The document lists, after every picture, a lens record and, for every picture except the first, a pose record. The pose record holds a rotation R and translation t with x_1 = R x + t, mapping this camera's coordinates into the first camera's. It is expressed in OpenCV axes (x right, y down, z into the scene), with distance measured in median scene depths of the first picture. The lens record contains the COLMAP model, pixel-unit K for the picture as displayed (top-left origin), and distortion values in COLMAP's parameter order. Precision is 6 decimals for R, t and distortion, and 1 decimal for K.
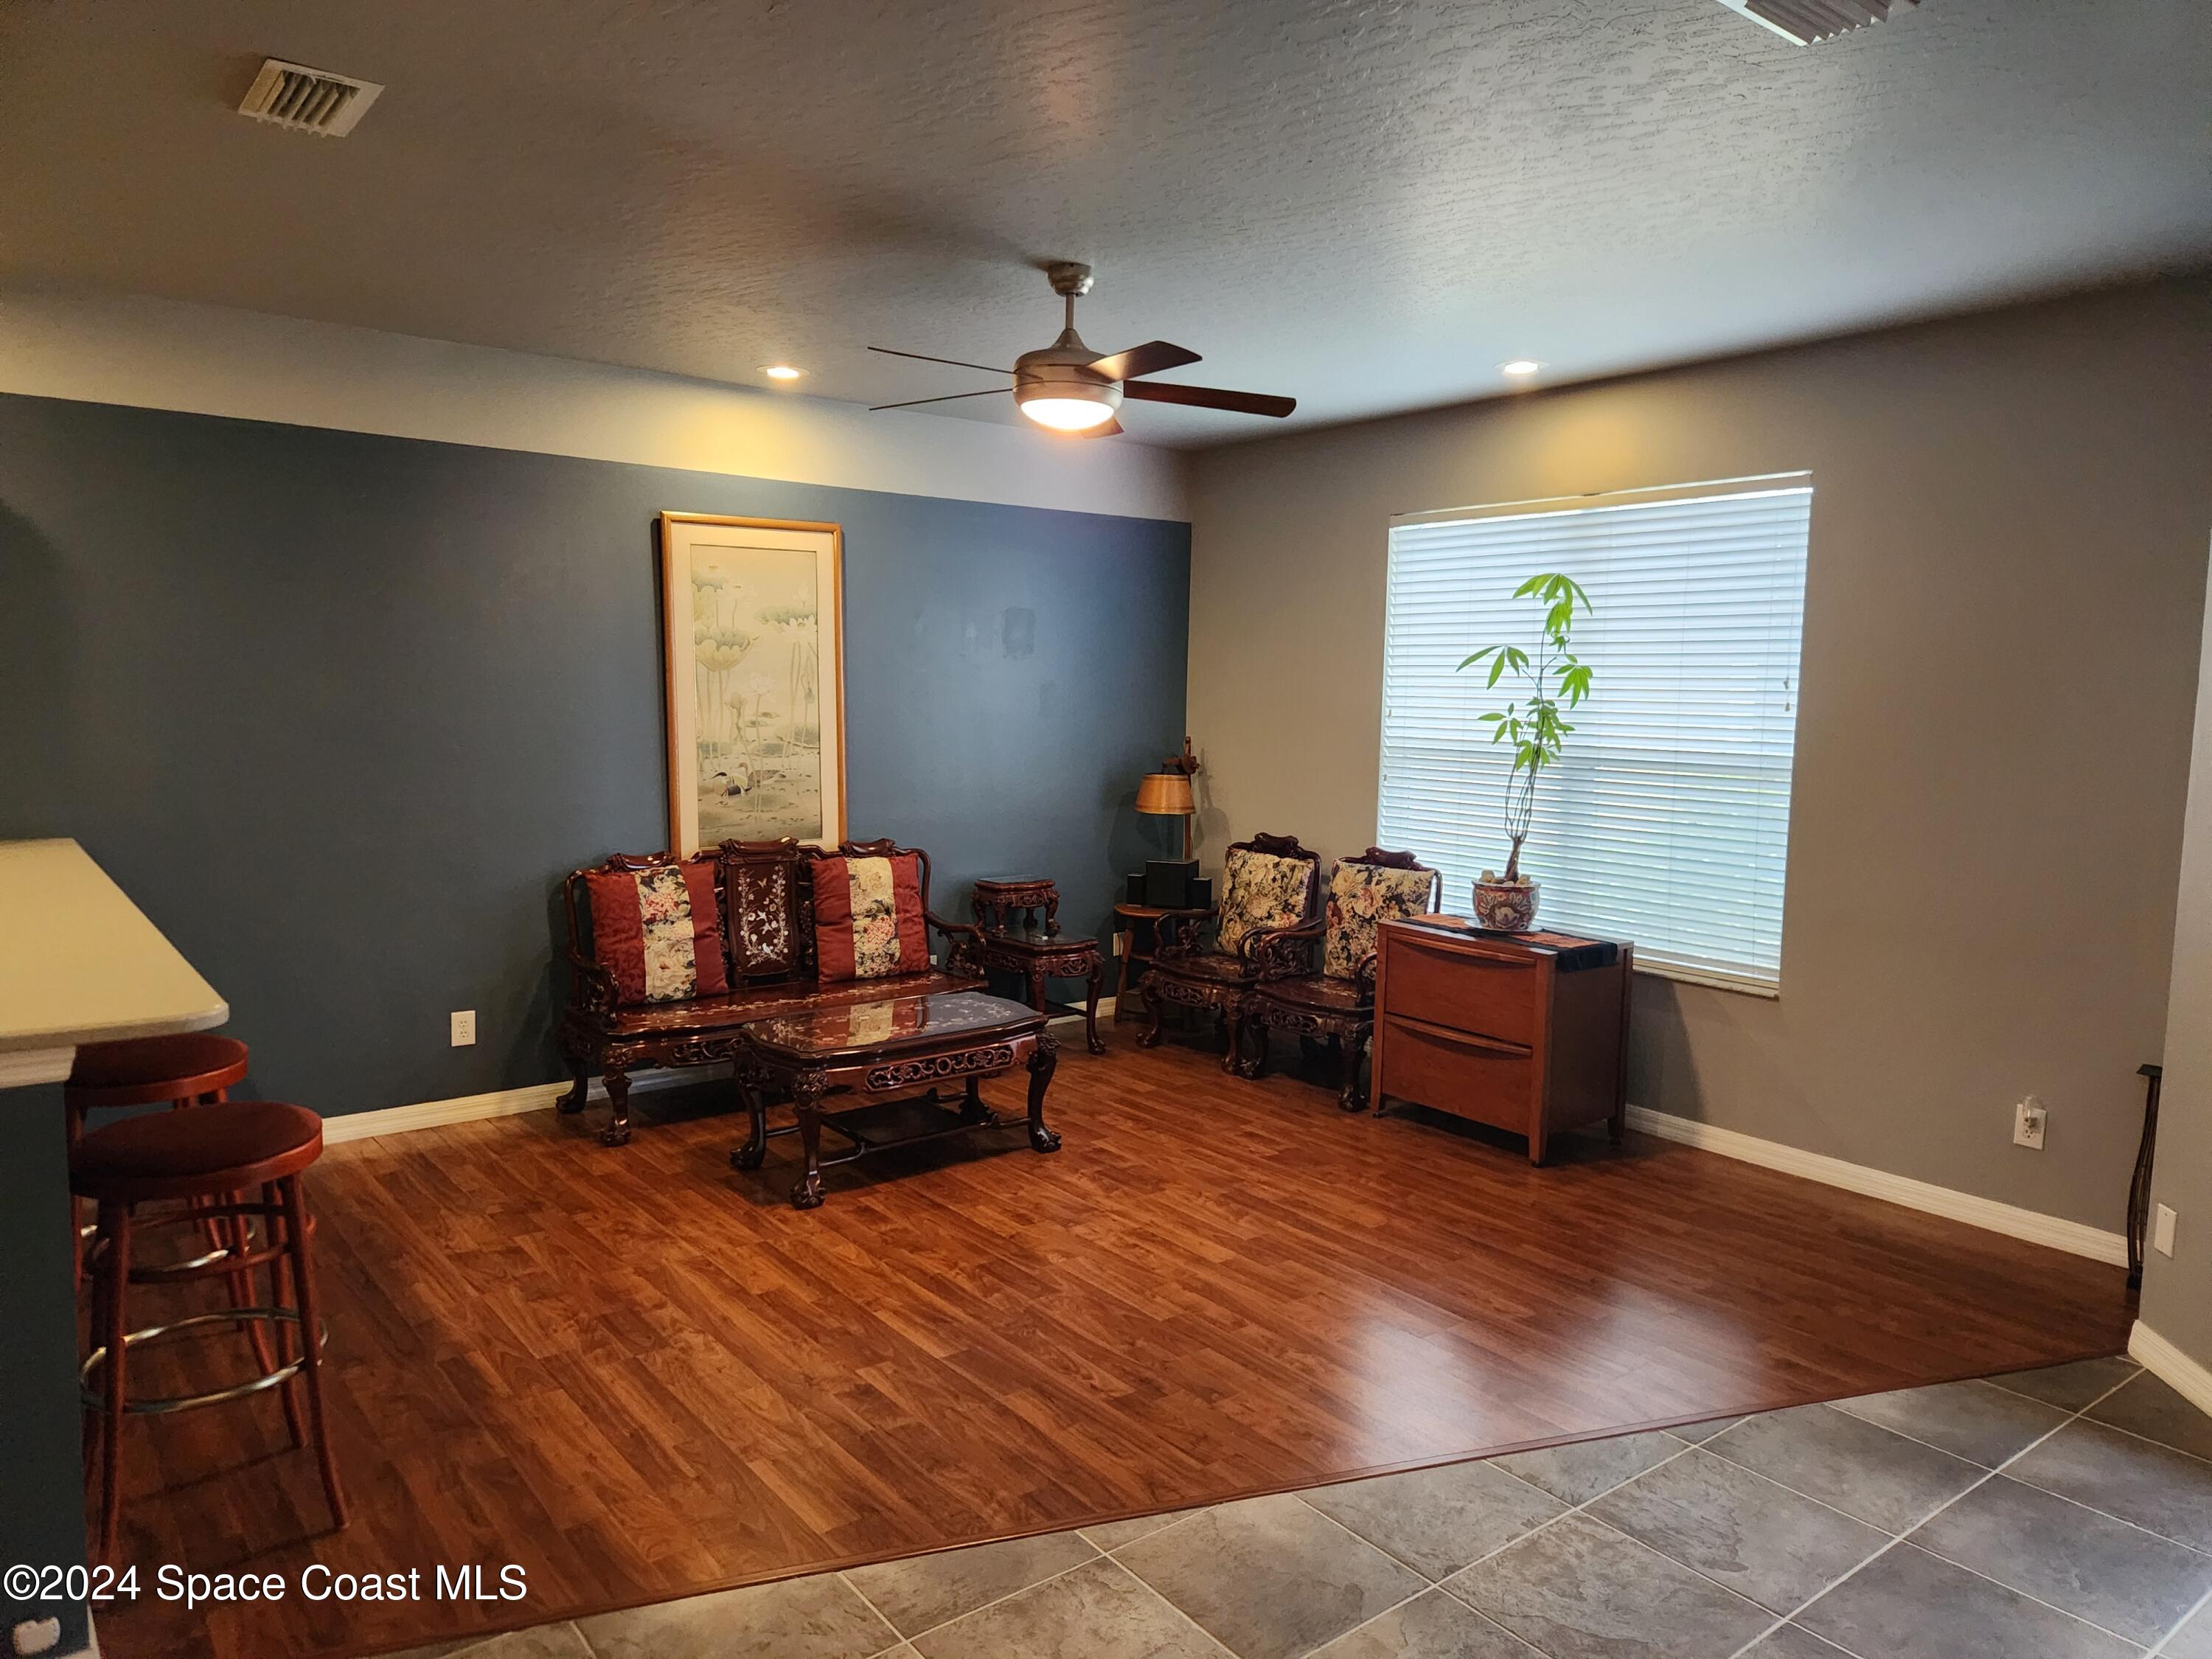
lens RADIAL K [[1478.2, 0, 1105.6], [0, 1478.2, 827.6], [0, 0, 1]] dist [0.069055, -0.062851]
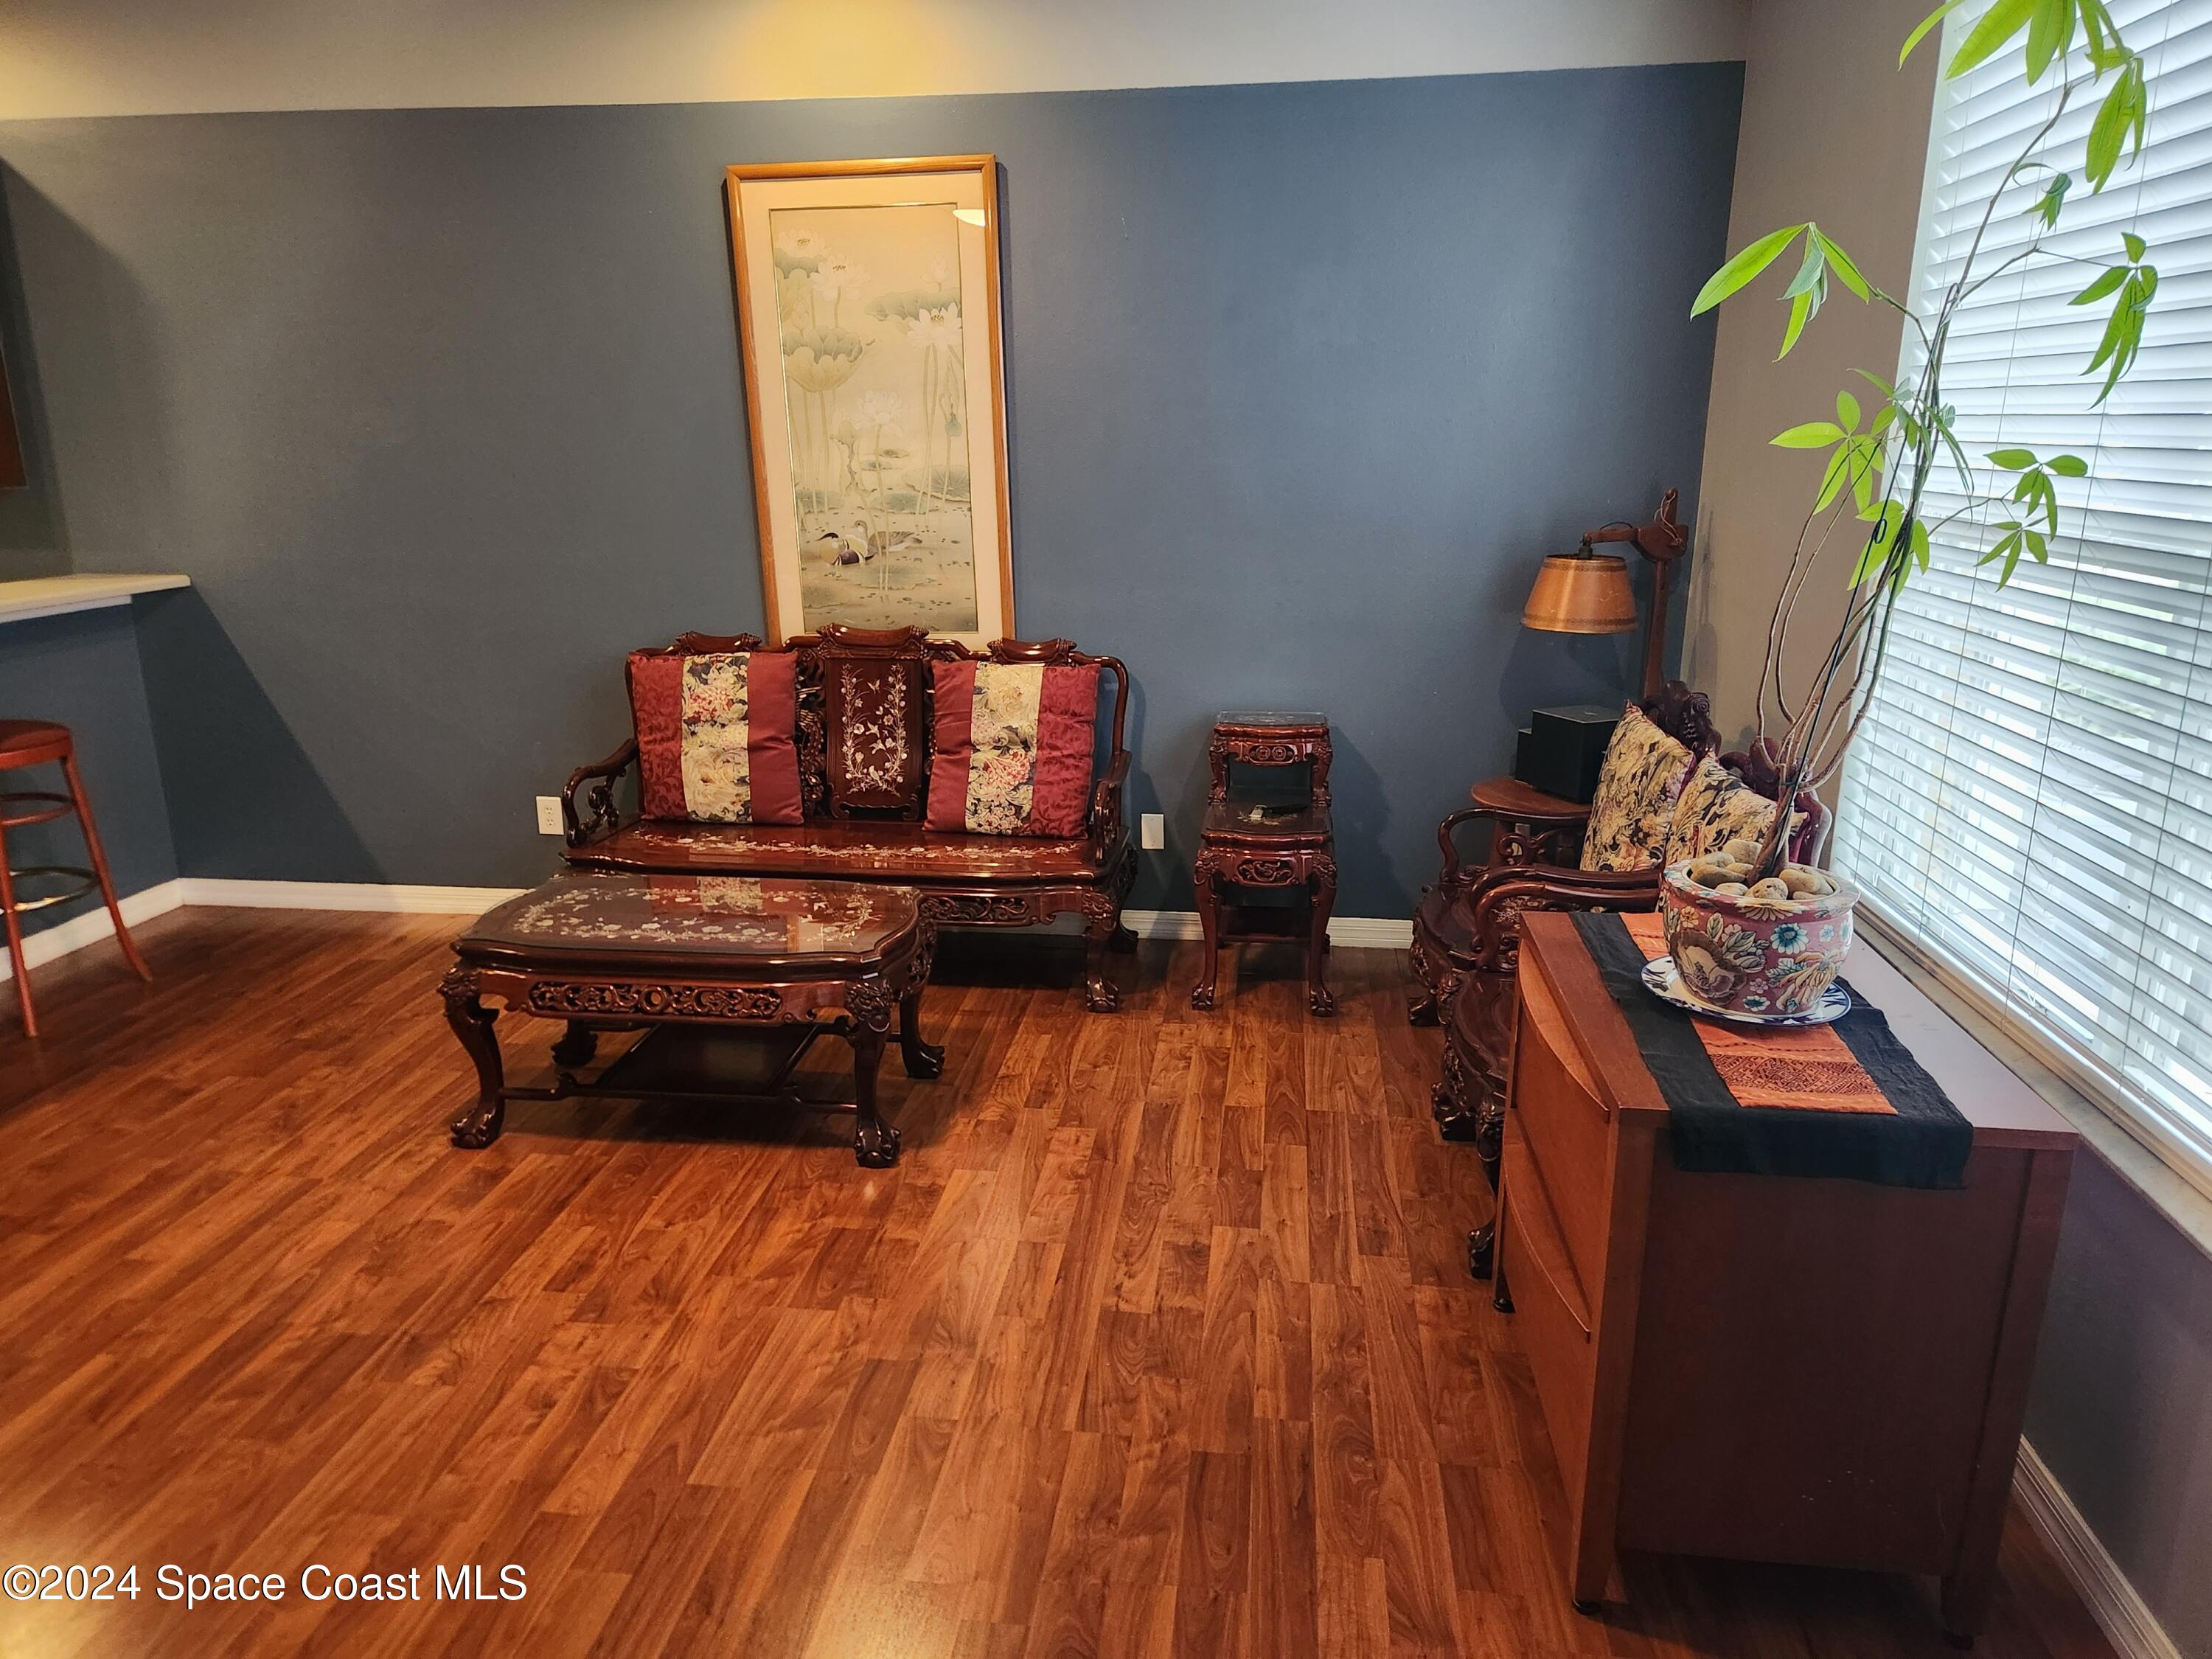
lens RADIAL K [[1478.2, 0, 1096.8], [0, 1478.2, 825.5], [0, 0, 1]] dist [0.069055, -0.062851]
pose [[0.699214, 0.165608, -0.695466, 0.385559], [-0.052717, 0.982095, 0.180861, -0.035096], [0.712966, -0.089798, 0.695425, 0.568363]]
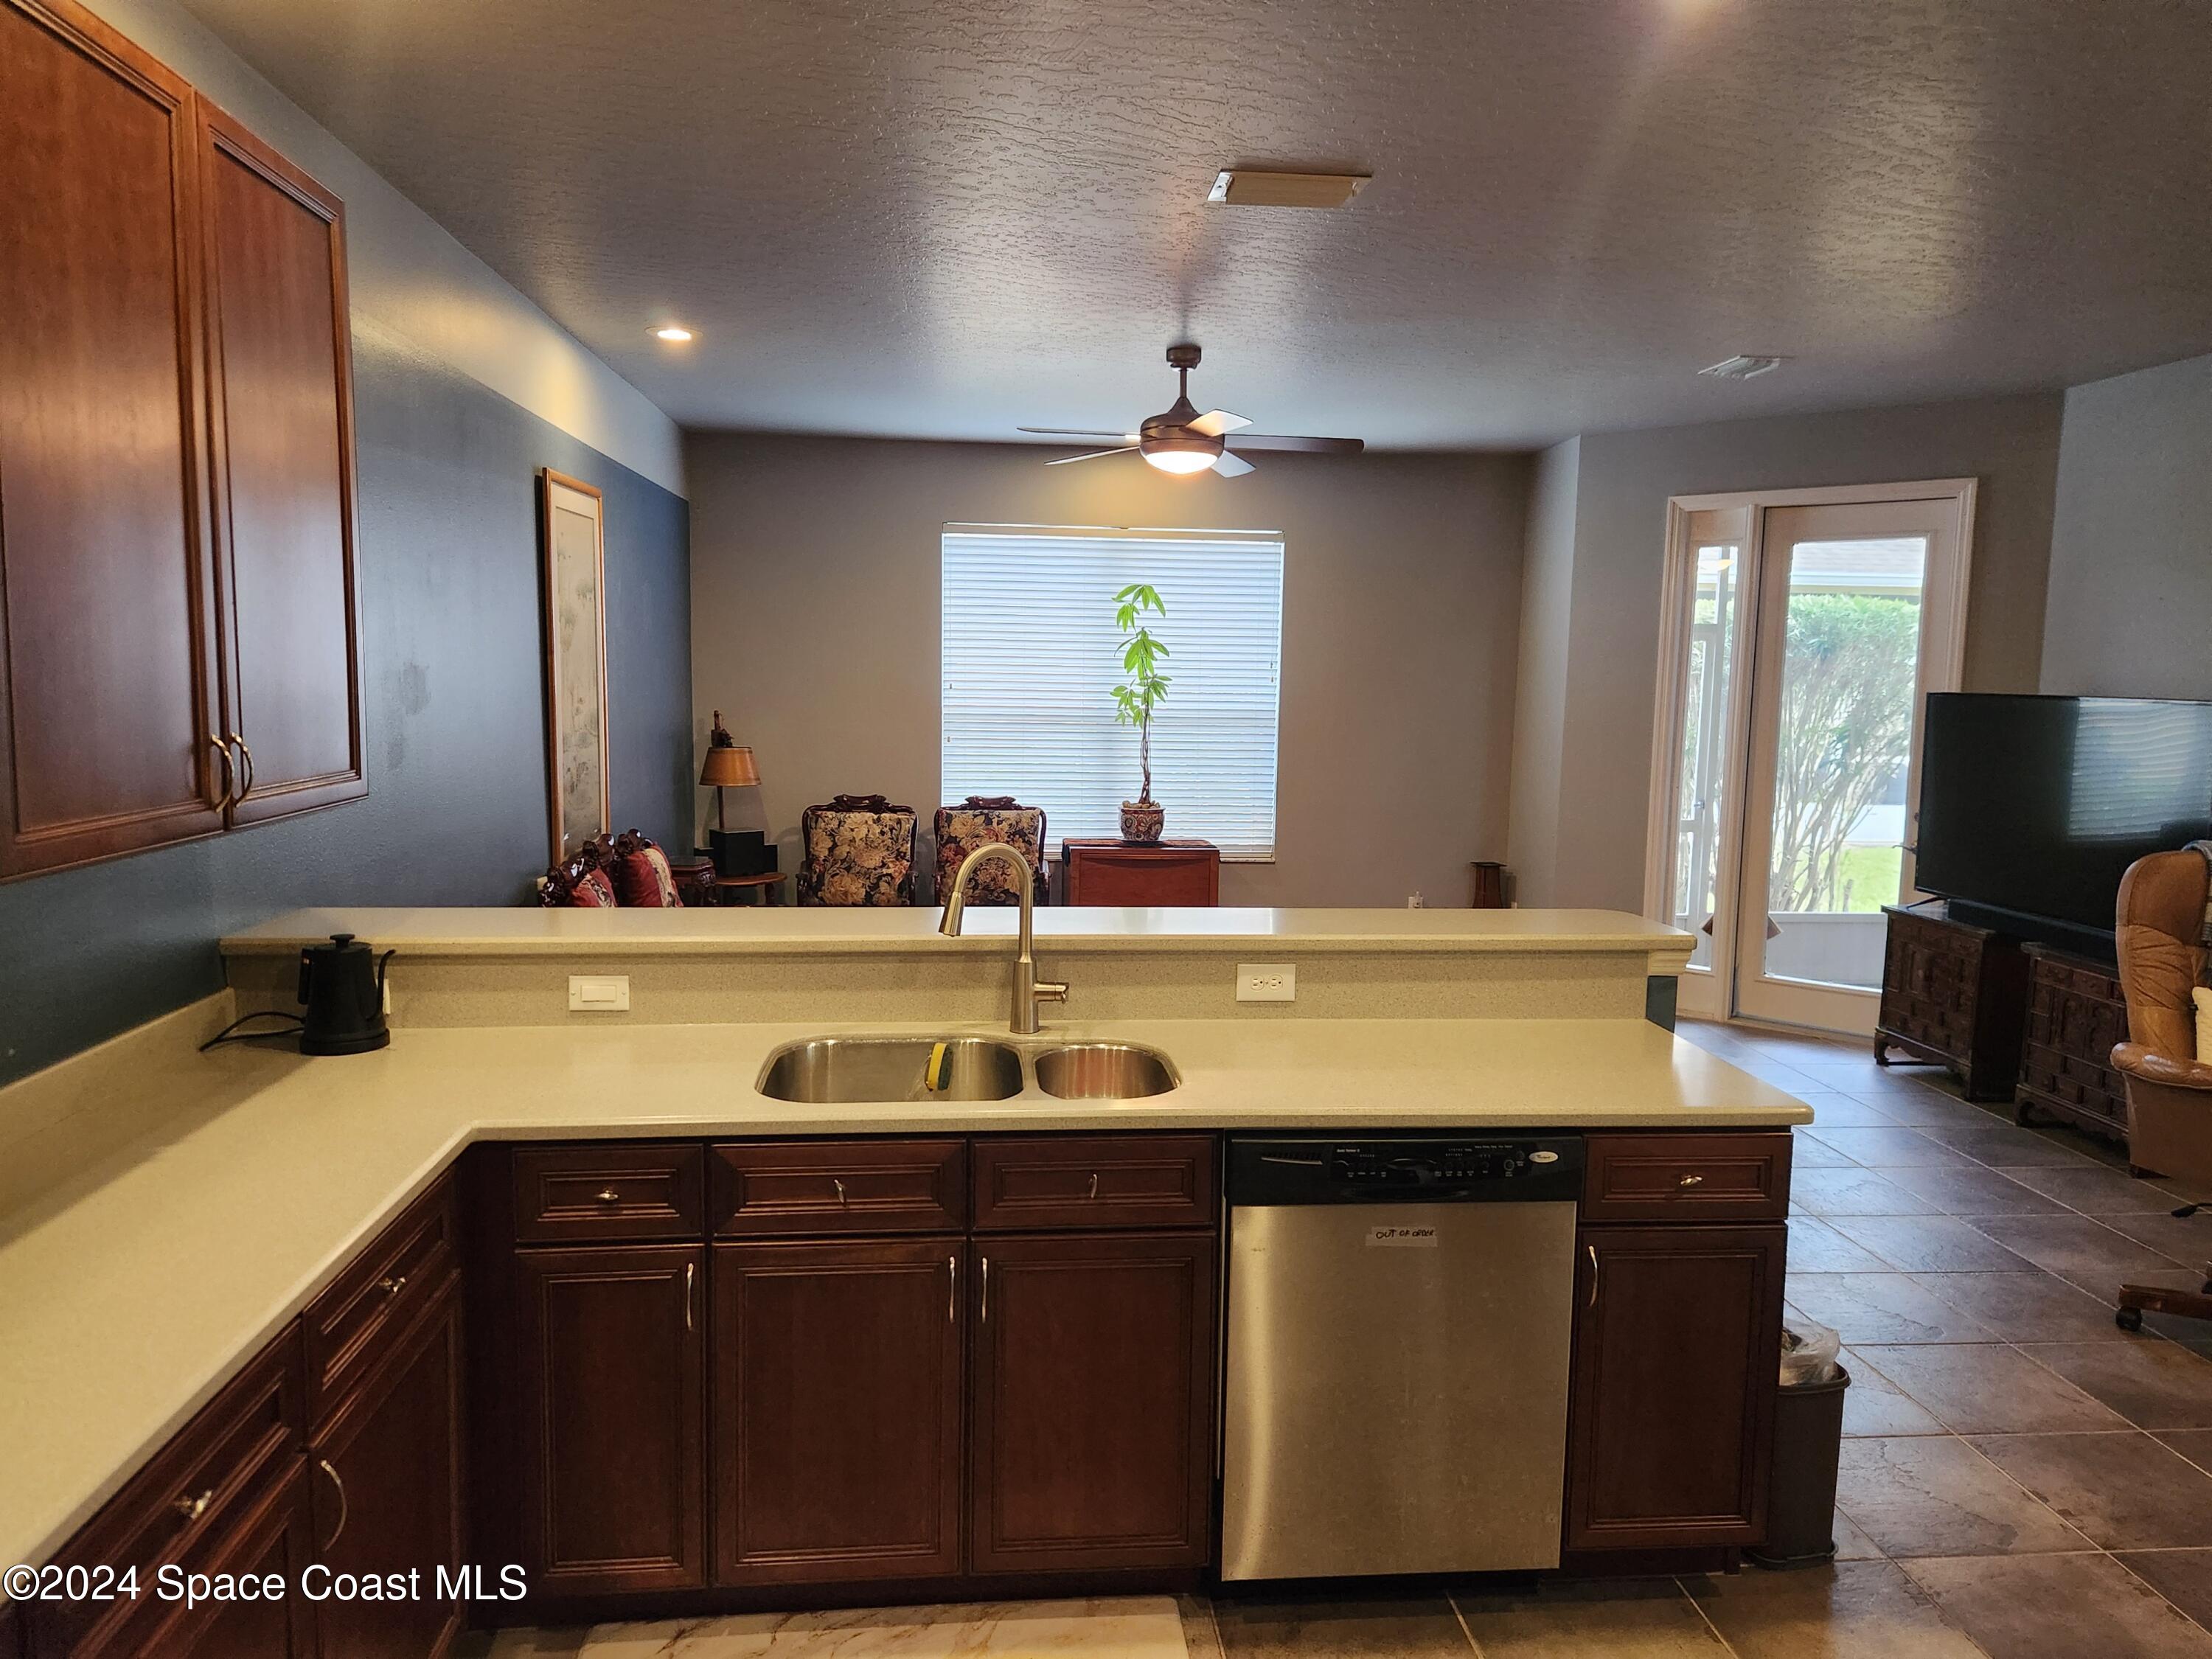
lens RADIAL K [[1478.2, 0, 1109.1], [0, 1478.2, 836.1], [0, 0, 1]] dist [0.069055, -0.062851]
pose [[0.541973, -0.102019, 0.834180, -0.836923], [0.076434, 0.994474, 0.071963, -0.035430], [-0.836913, 0.024758, 0.546776, 0.251181]]
